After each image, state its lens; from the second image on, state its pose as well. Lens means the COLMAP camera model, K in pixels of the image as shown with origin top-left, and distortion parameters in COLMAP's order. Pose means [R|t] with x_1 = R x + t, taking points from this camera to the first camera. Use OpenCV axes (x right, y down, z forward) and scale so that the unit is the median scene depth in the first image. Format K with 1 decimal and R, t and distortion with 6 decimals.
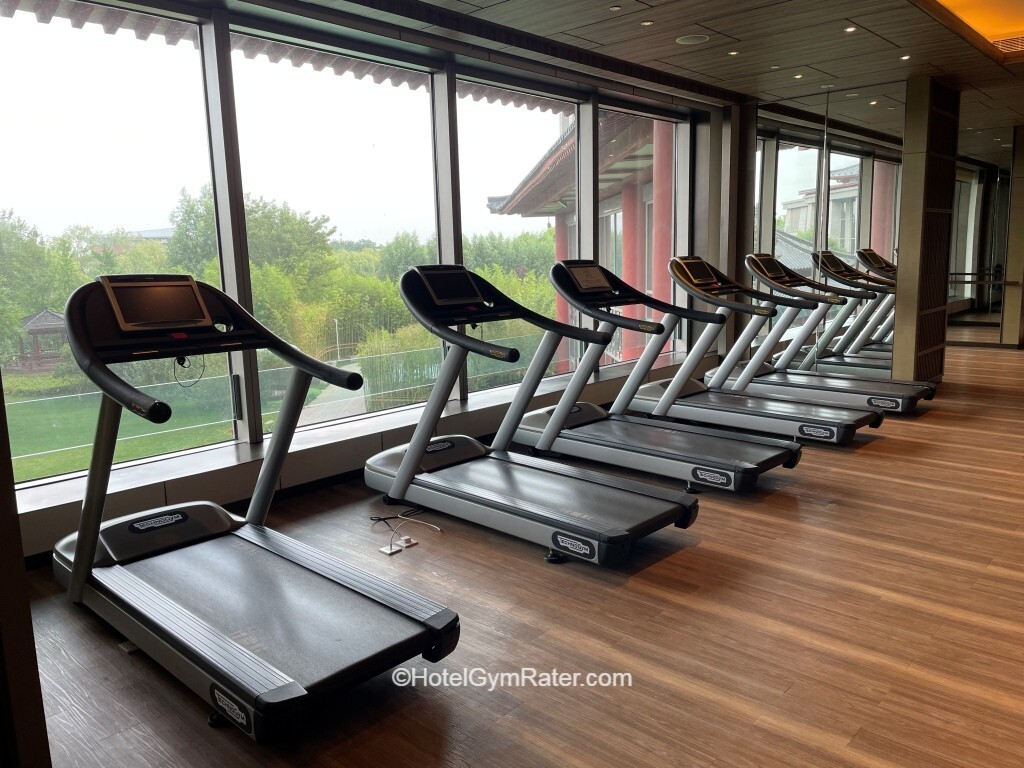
lens RADIAL K [[777.7, 0, 512.0], [0, 777.7, 384.0], [0, 0, 1]] dist [-0.004221, -0.001126]
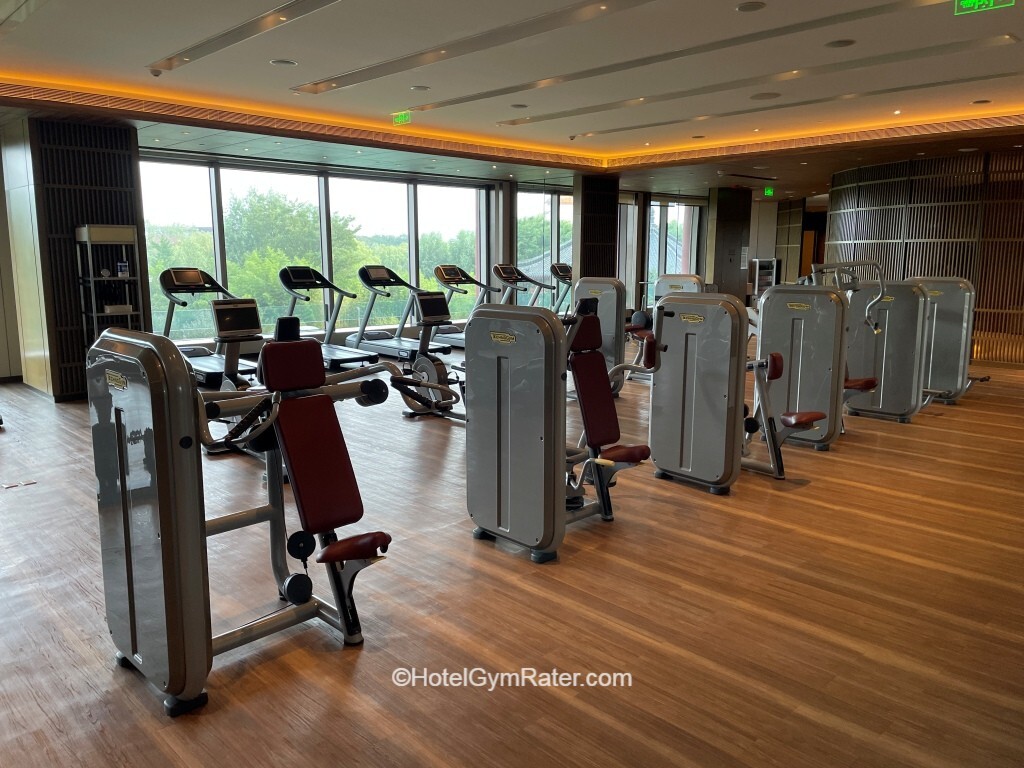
lens RADIAL K [[753.6, 0, 512.0], [0, 753.6, 384.0], [0, 0, 1]] dist [0.007274, 0.000035]
pose [[0.998656, 0.027419, -0.043987, 0.055955], [-0.026956, 0.999575, 0.011098, 0.014361], [0.044273, -0.009898, 0.998970, -0.111367]]
